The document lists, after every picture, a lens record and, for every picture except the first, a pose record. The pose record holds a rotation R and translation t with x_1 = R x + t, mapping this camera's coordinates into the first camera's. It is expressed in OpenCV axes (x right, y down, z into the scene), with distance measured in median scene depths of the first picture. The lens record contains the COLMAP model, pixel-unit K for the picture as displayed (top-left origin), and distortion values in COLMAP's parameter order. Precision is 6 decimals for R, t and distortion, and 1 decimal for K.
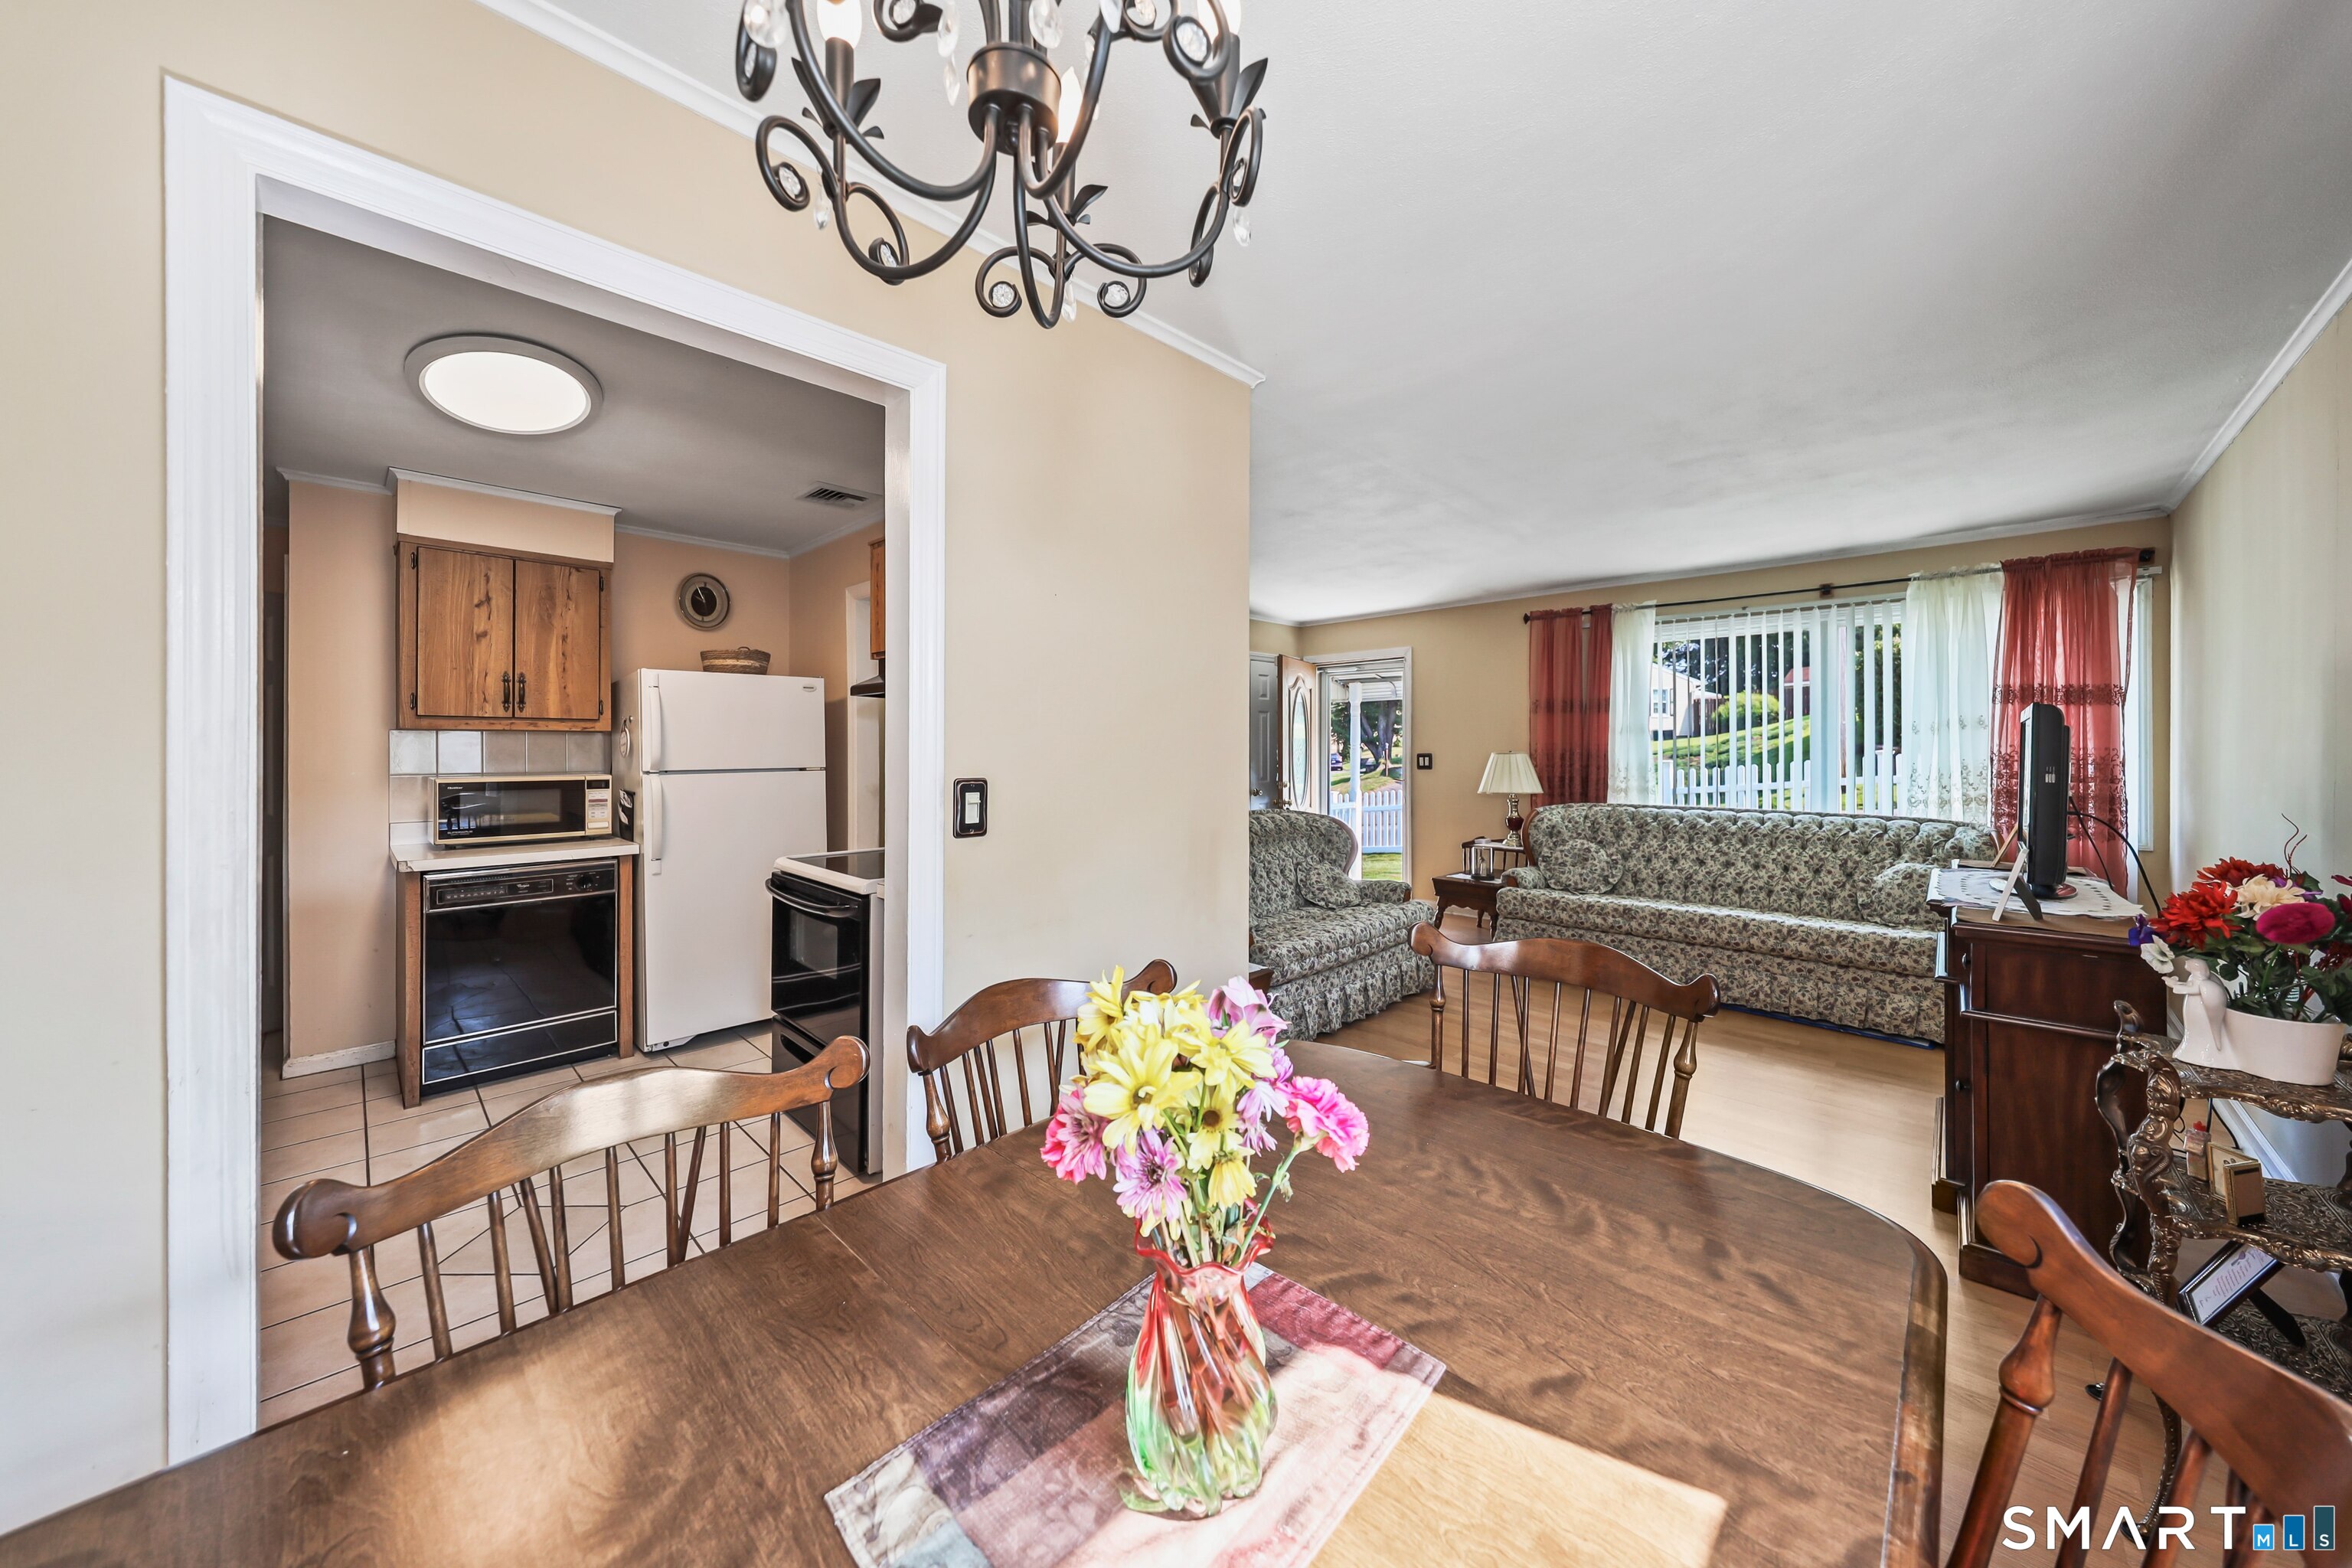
lens RADIAL K [[806.6, 0, 1170.8], [0, 806.6, 752.0], [0, 0, 1]] dist [0.000774, 0.003719]
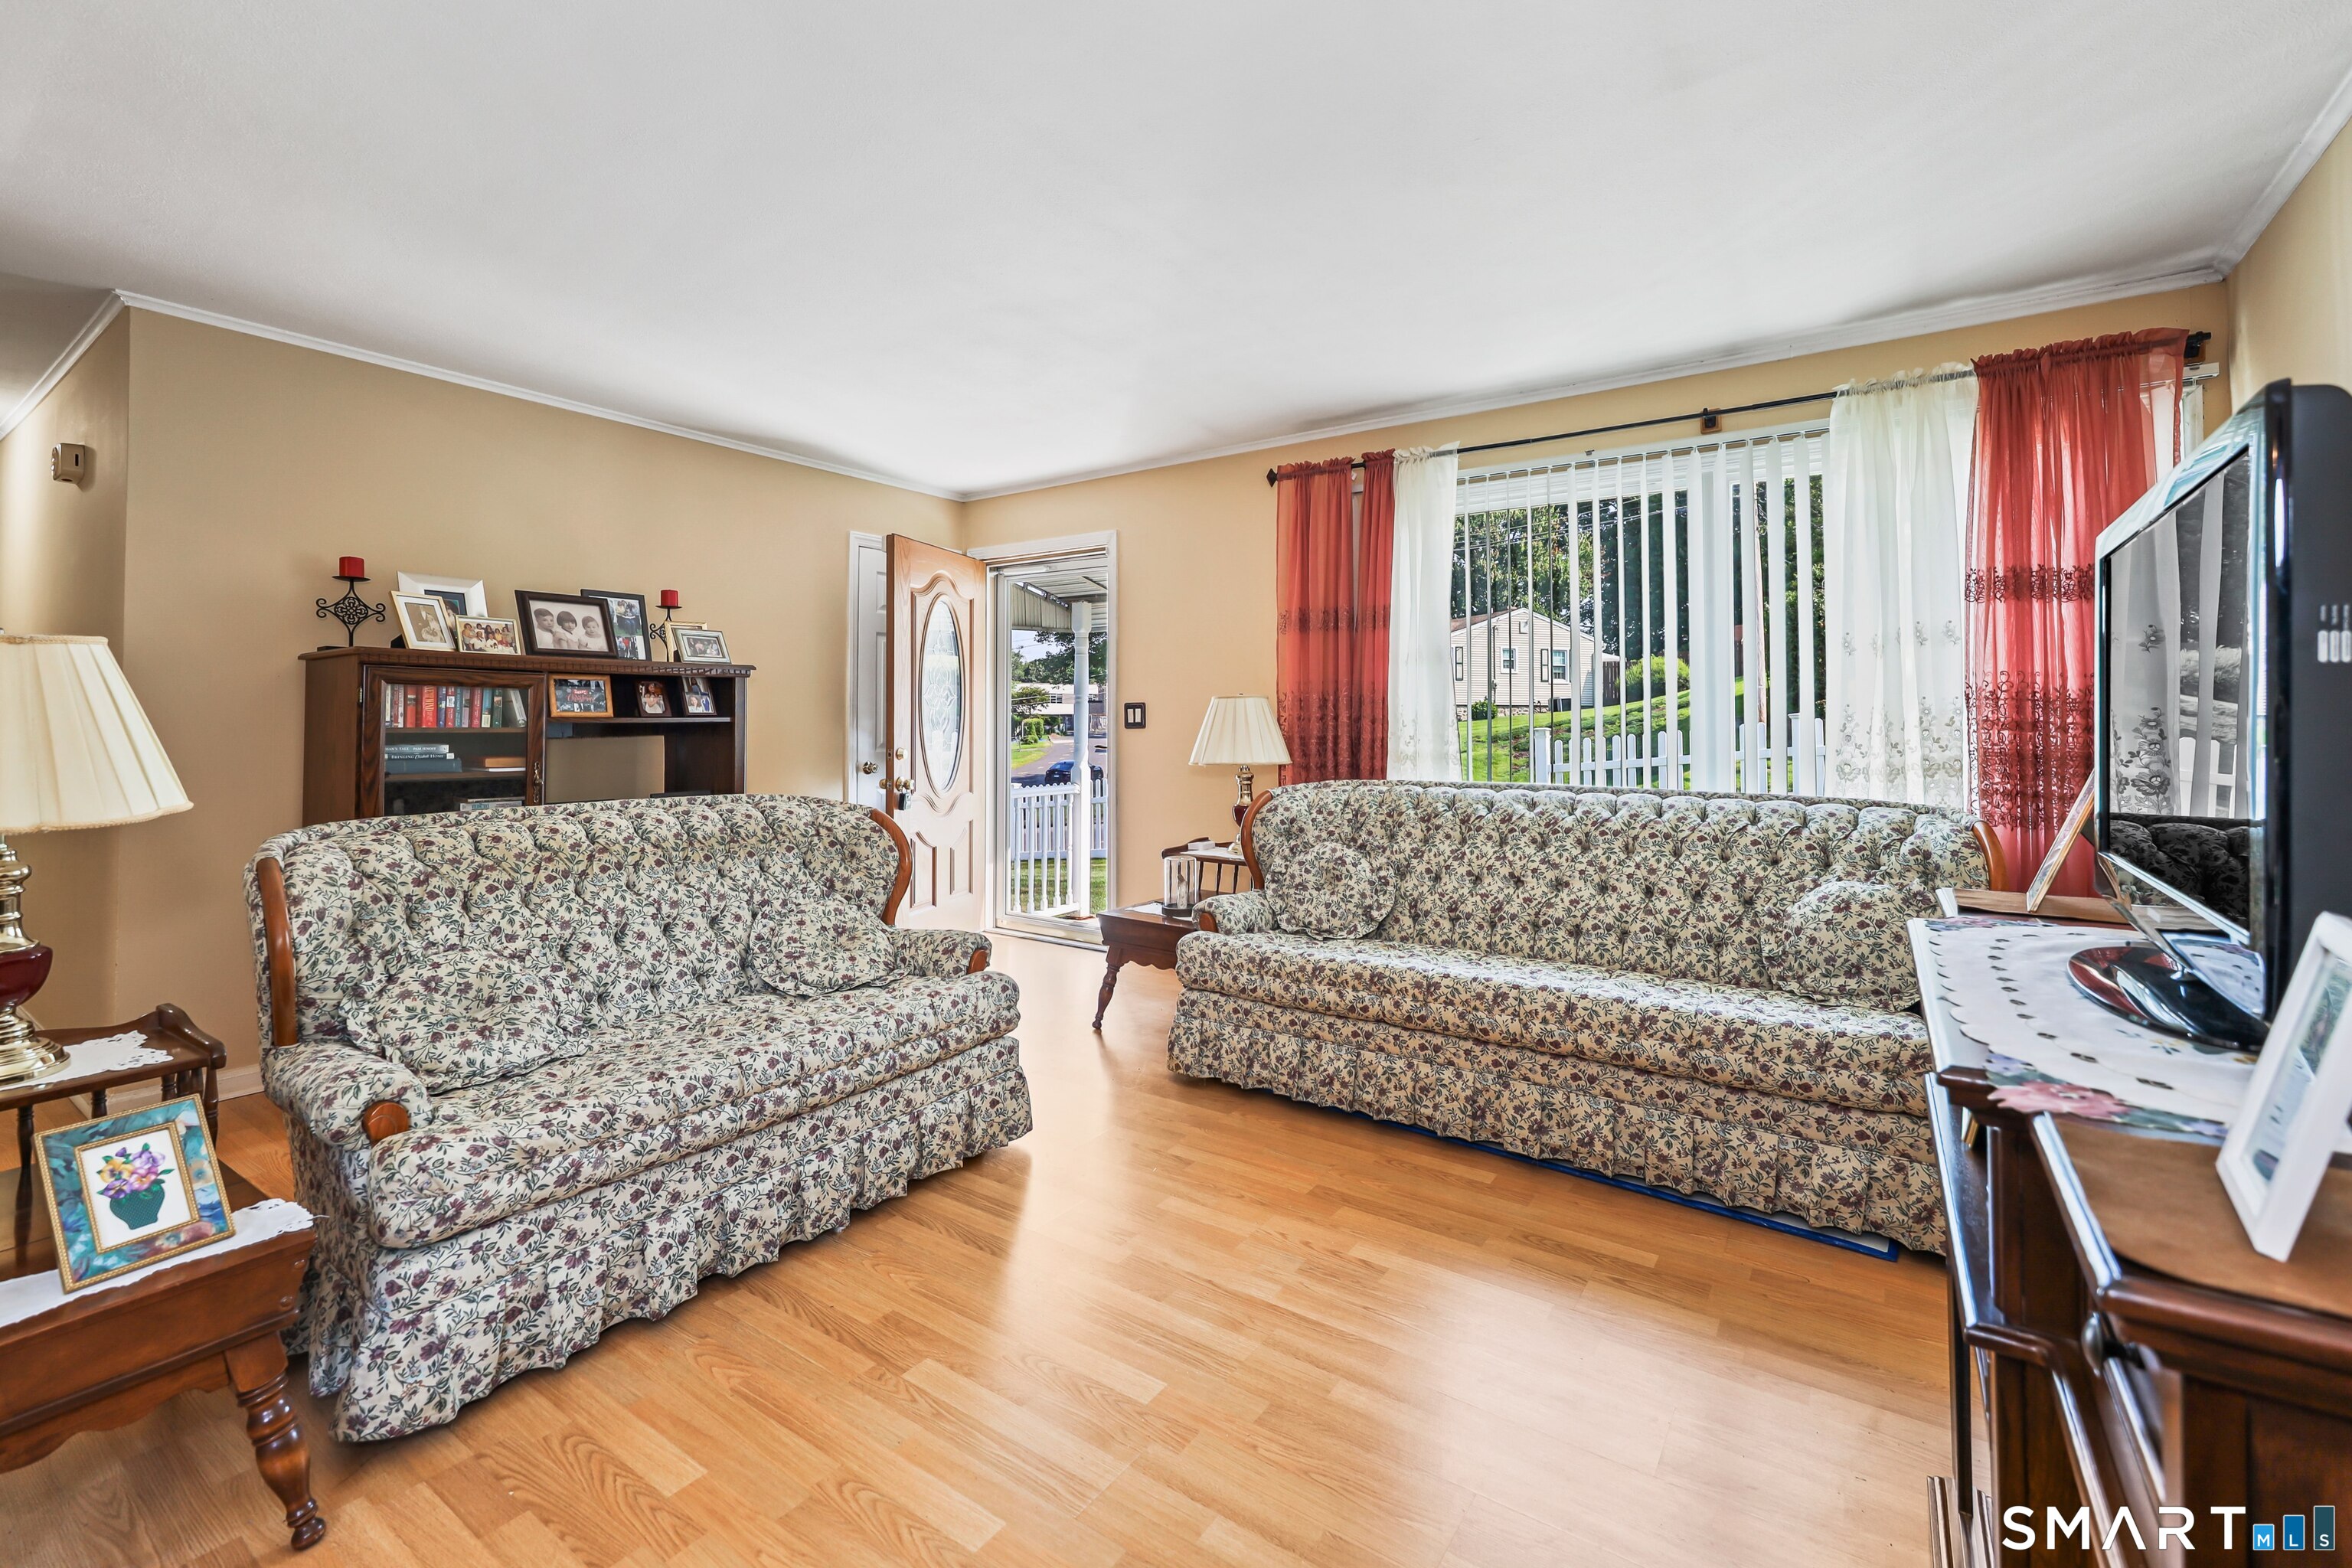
lens RADIAL K [[1007.1, 0, 1139.4], [0, 1007.1, 699.4], [0, 0, 1]] dist [0.007298, -0.000195]
pose [[0.989621, 0.004698, 0.143623, 0.309699], [-0.001073, 0.999679, -0.025309, 0.028253], [-0.143696, 0.024892, 0.989309, 0.352481]]
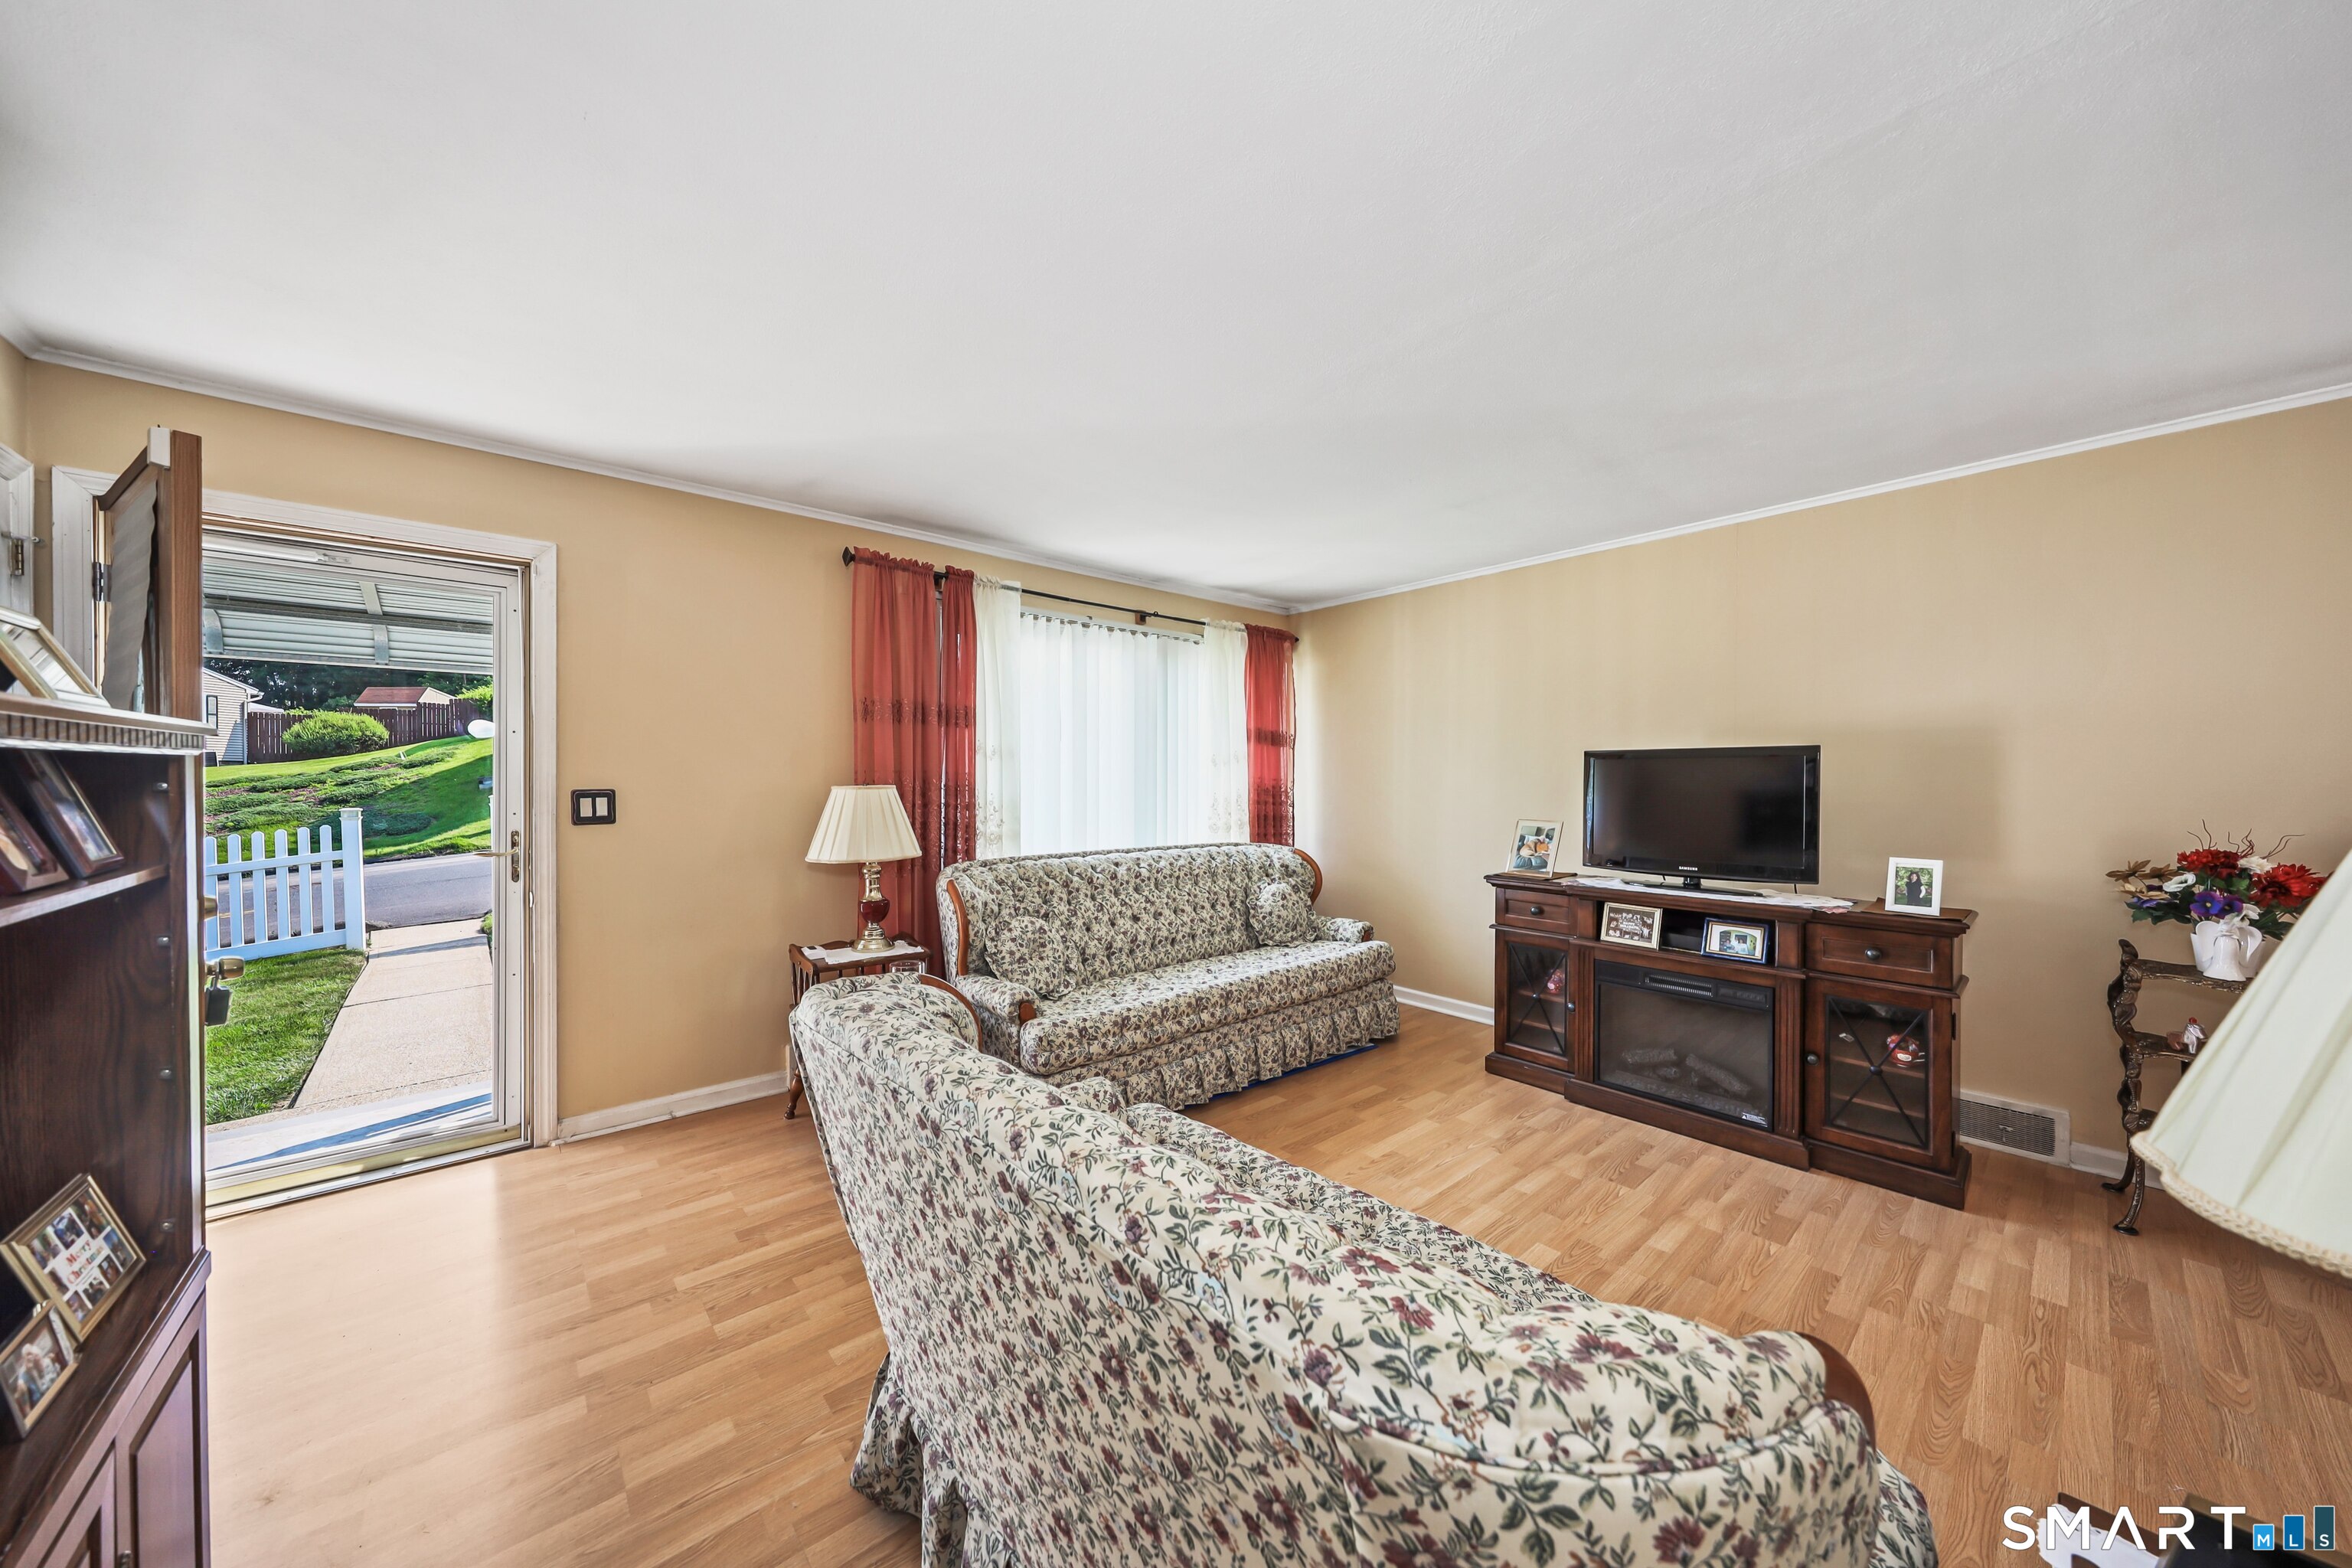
lens RADIAL K [[797.2, 0, 1160.3], [0, 797.2, 785.8], [0, 0, 1]] dist [0.000397, 0.000134]
pose [[0.096532, -0.008694, 0.995292, -0.152781], [0.002531, 0.999961, 0.008490, -0.004946], [-0.995327, 0.001699, 0.096551, 0.955813]]
